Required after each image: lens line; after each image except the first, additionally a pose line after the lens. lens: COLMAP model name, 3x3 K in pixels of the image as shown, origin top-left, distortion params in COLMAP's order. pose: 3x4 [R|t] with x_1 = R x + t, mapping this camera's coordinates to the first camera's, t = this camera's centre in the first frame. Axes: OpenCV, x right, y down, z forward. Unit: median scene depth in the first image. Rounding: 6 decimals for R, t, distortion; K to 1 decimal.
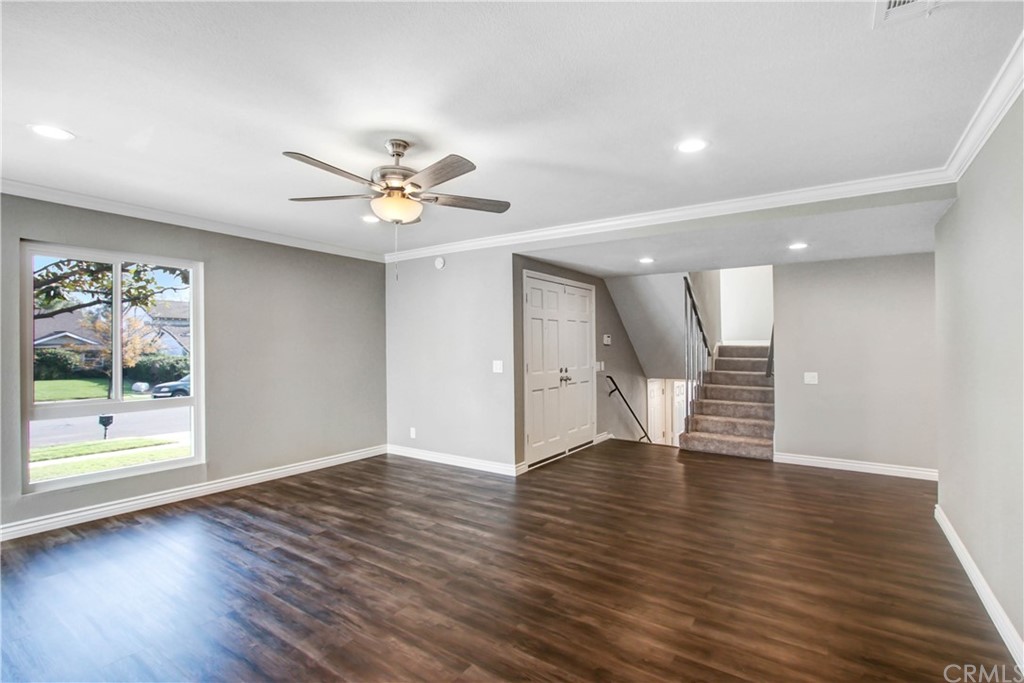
lens RADIAL K [[483.3, 0, 510.9], [0, 483.3, 345.3], [0, 0, 1]] dist [-0.016719, 0.000678]
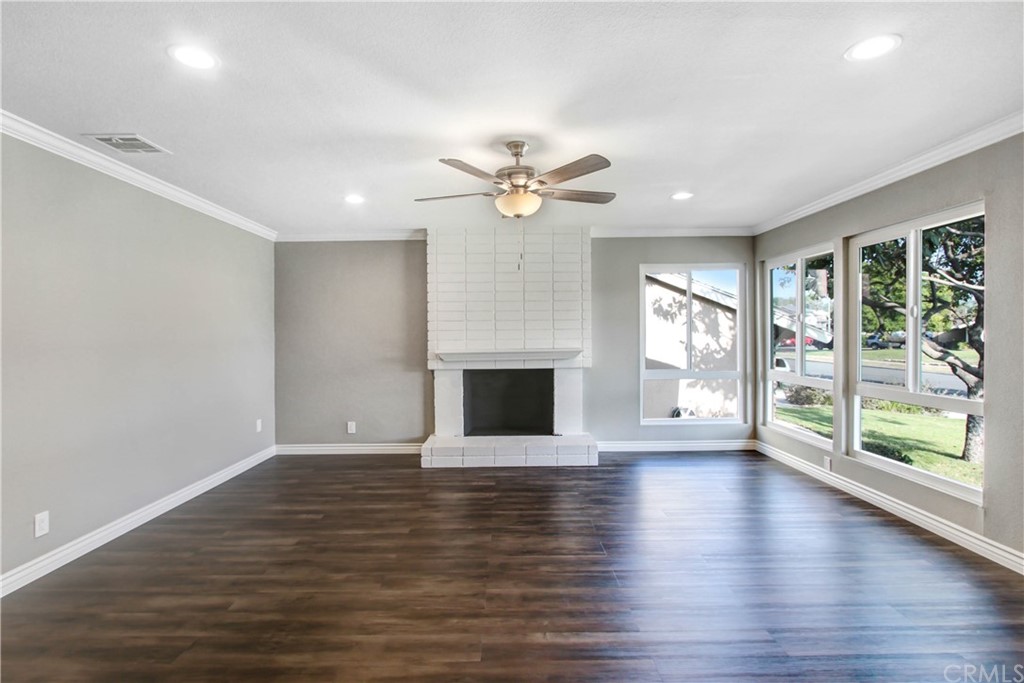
lens RADIAL K [[483.3, 0, 510.9], [0, 483.3, 345.3], [0, 0, 1]] dist [-0.016719, 0.000678]
pose [[-0.823116, 0.013908, -0.567703, 0.384674], [0.006942, 0.999872, 0.014431, 0.021622], [0.567831, 0.007937, -0.823107, 1.798028]]
